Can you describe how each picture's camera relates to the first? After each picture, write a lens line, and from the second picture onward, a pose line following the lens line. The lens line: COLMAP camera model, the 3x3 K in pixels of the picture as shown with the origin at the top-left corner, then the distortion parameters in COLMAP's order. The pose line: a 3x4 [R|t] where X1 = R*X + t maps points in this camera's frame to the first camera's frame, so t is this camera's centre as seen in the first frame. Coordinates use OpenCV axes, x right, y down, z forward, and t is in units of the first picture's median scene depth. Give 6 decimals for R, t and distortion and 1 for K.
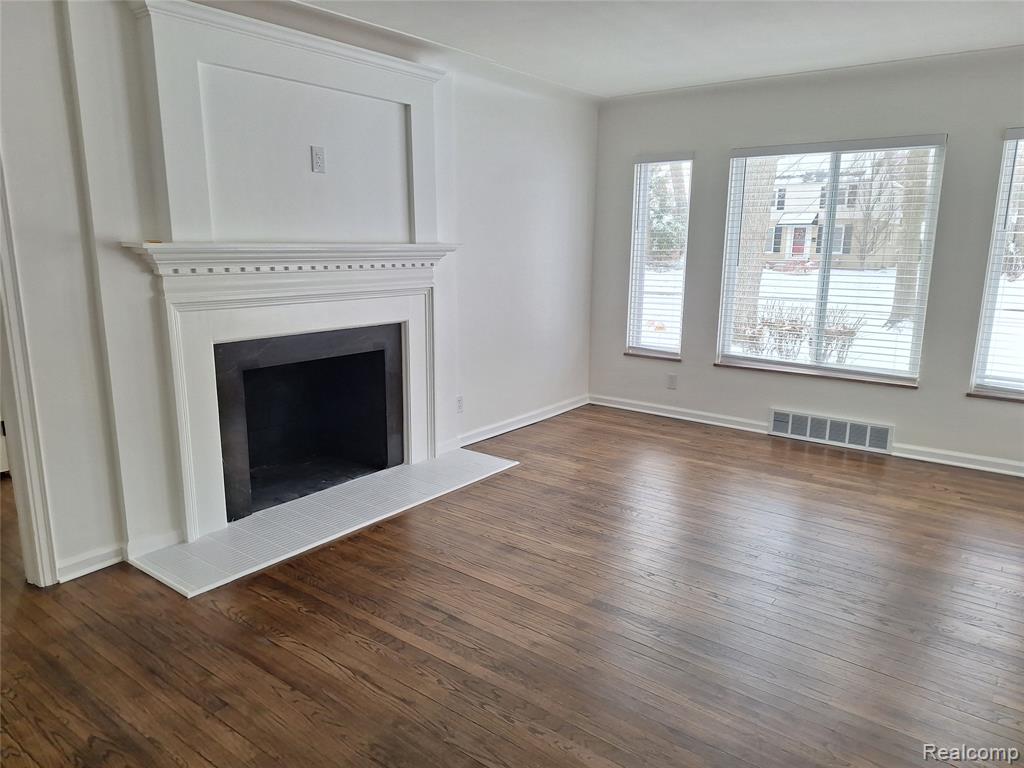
lens RADIAL K [[703.5, 0, 511.2], [0, 703.5, 374.7], [0, 0, 1]] dist [0.099409, -0.115735]
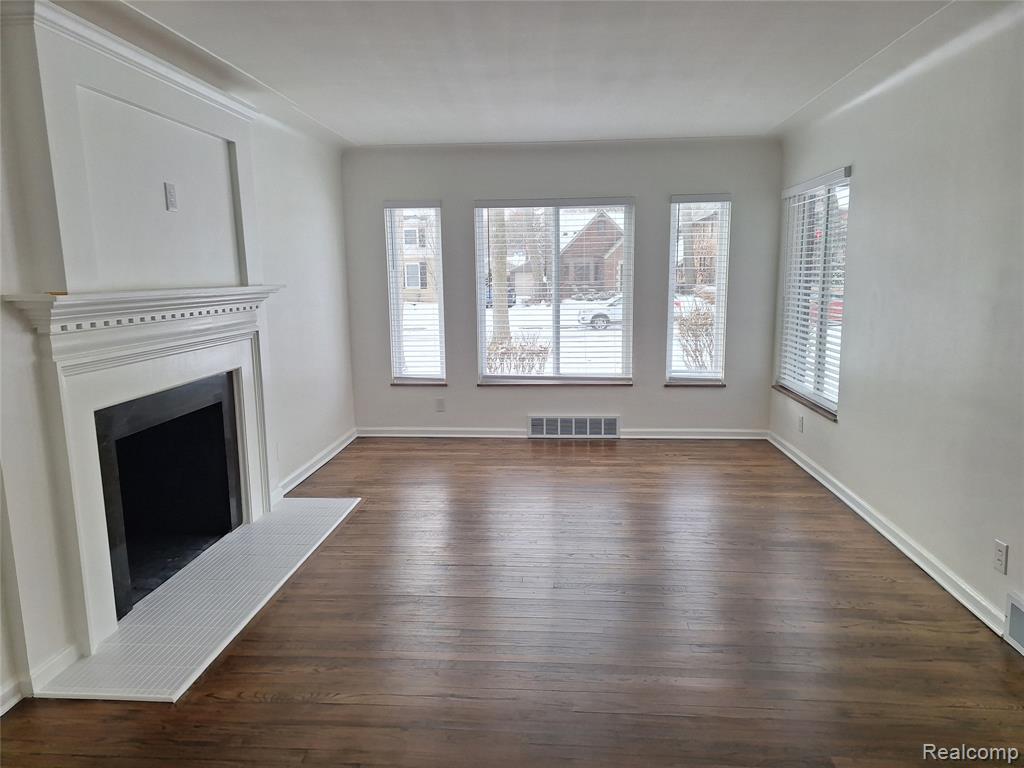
lens RADIAL K [[700.4, 0, 512.3], [0, 700.4, 389.2], [0, 0, 1]] dist [0.003240, 0.000634]
pose [[0.829322, -0.107000, 0.548431, -0.355670], [0.122043, 0.992483, 0.009085, -0.013681], [-0.545281, 0.059398, 0.836147, 0.033181]]
